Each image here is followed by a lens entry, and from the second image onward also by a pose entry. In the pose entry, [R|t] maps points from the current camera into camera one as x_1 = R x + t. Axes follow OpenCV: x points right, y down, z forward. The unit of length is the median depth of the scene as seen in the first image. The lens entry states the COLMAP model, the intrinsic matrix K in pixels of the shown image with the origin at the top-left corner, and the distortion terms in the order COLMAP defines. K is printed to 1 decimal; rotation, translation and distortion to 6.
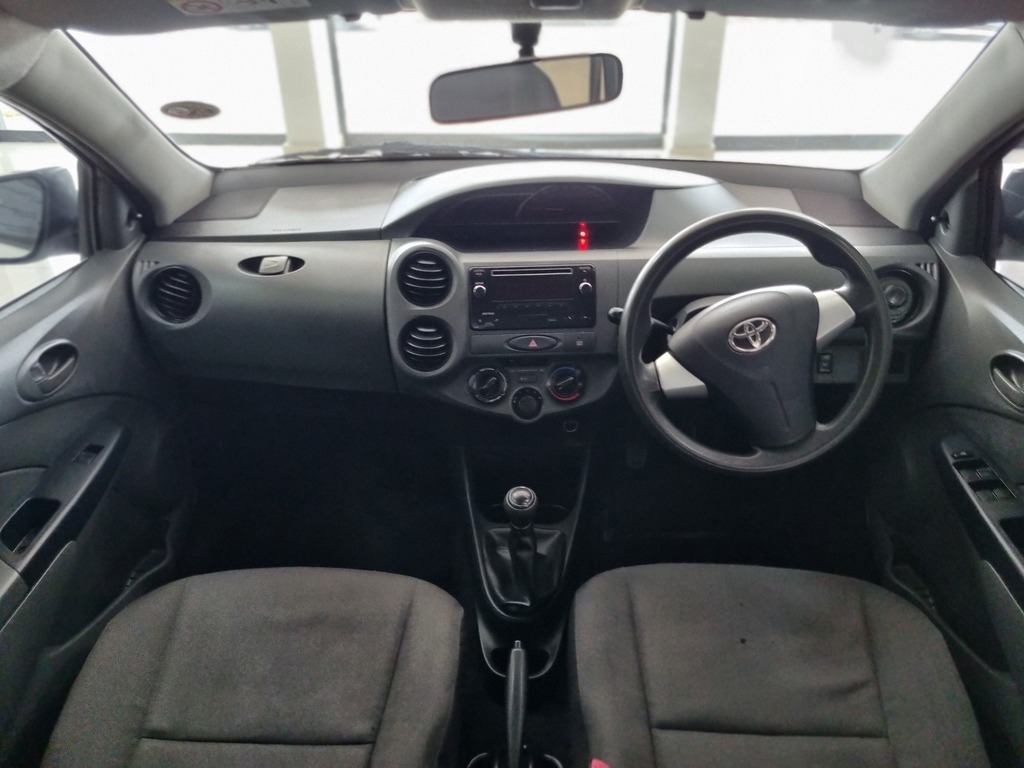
lens RADIAL K [[773.9, 0, 508.8], [0, 773.9, 378.6], [0, 0, 1]] dist [0.007217, 0.005755]
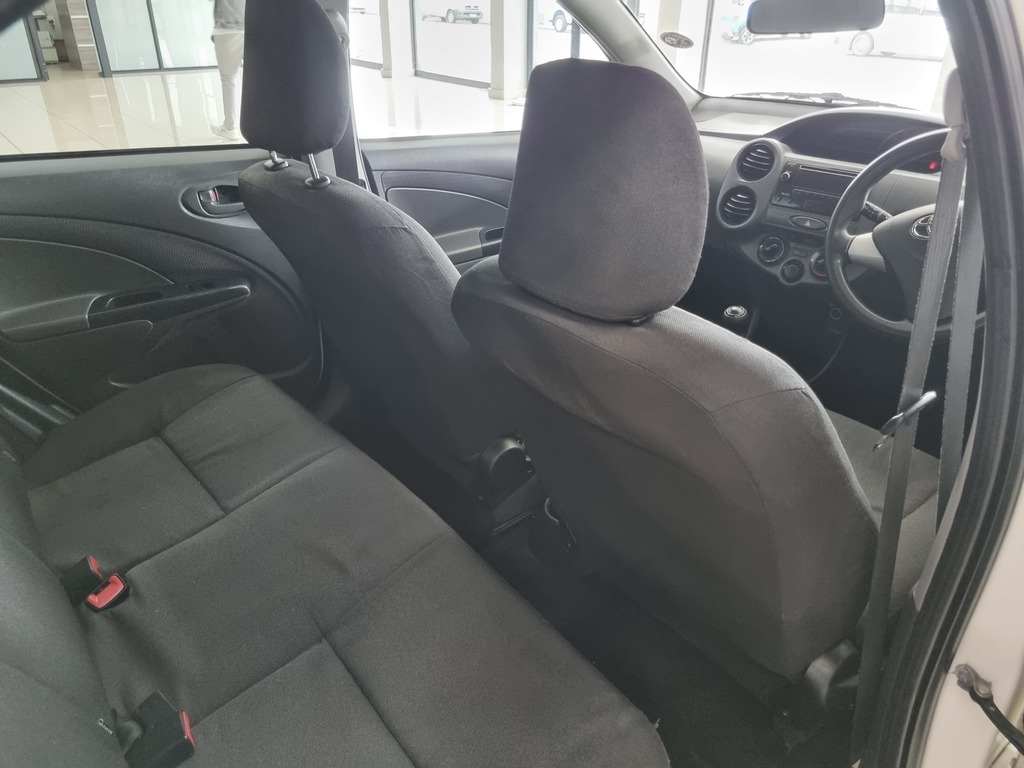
lens RADIAL K [[773.9, 0, 508.8], [0, 773.9, 378.6], [0, 0, 1]] dist [0.007217, 0.005755]
pose [[0.654344, 0.354027, -0.668206, 0.687277], [-0.388096, 0.915611, 0.105062, 0.261738], [0.649012, 0.190581, 0.736521, -0.268714]]
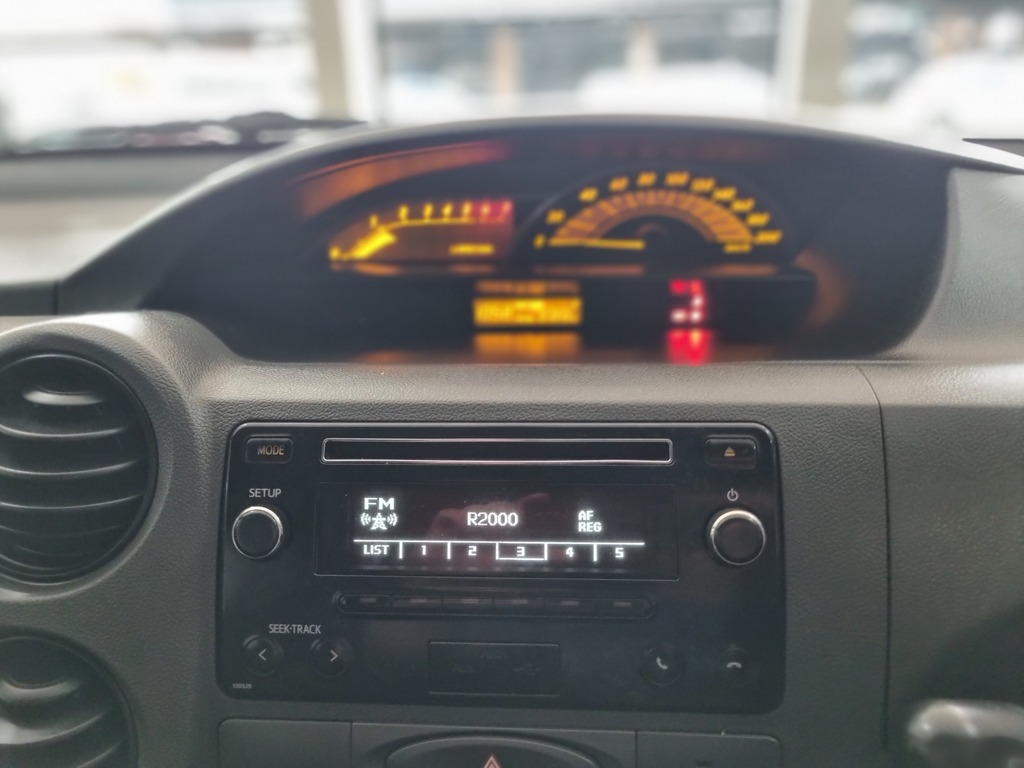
lens RADIAL K [[773.9, 0, 508.8], [0, 773.9, 378.6], [0, 0, 1]] dist [0.007217, 0.005755]
pose [[0.995157, 0.025366, -0.094973, 0.054850], [-0.038636, 0.989311, -0.140613, -0.126885], [0.090391, 0.143601, 0.985499, 0.773593]]
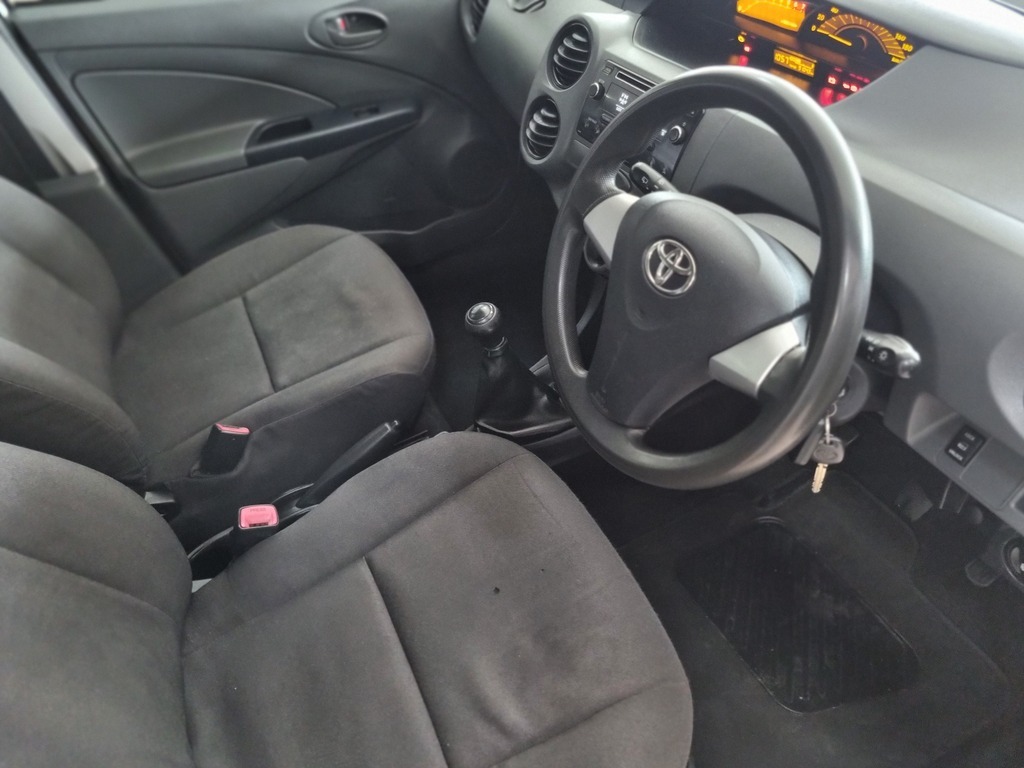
lens RADIAL K [[773.9, 0, 508.8], [0, 773.9, 378.6], [0, 0, 1]] dist [0.007217, 0.005755]
pose [[0.461242, 0.581605, -0.670068, 0.651467], [-0.402359, 0.810189, 0.426263, -0.178211], [0.790799, 0.072998, 0.607707, 0.441806]]
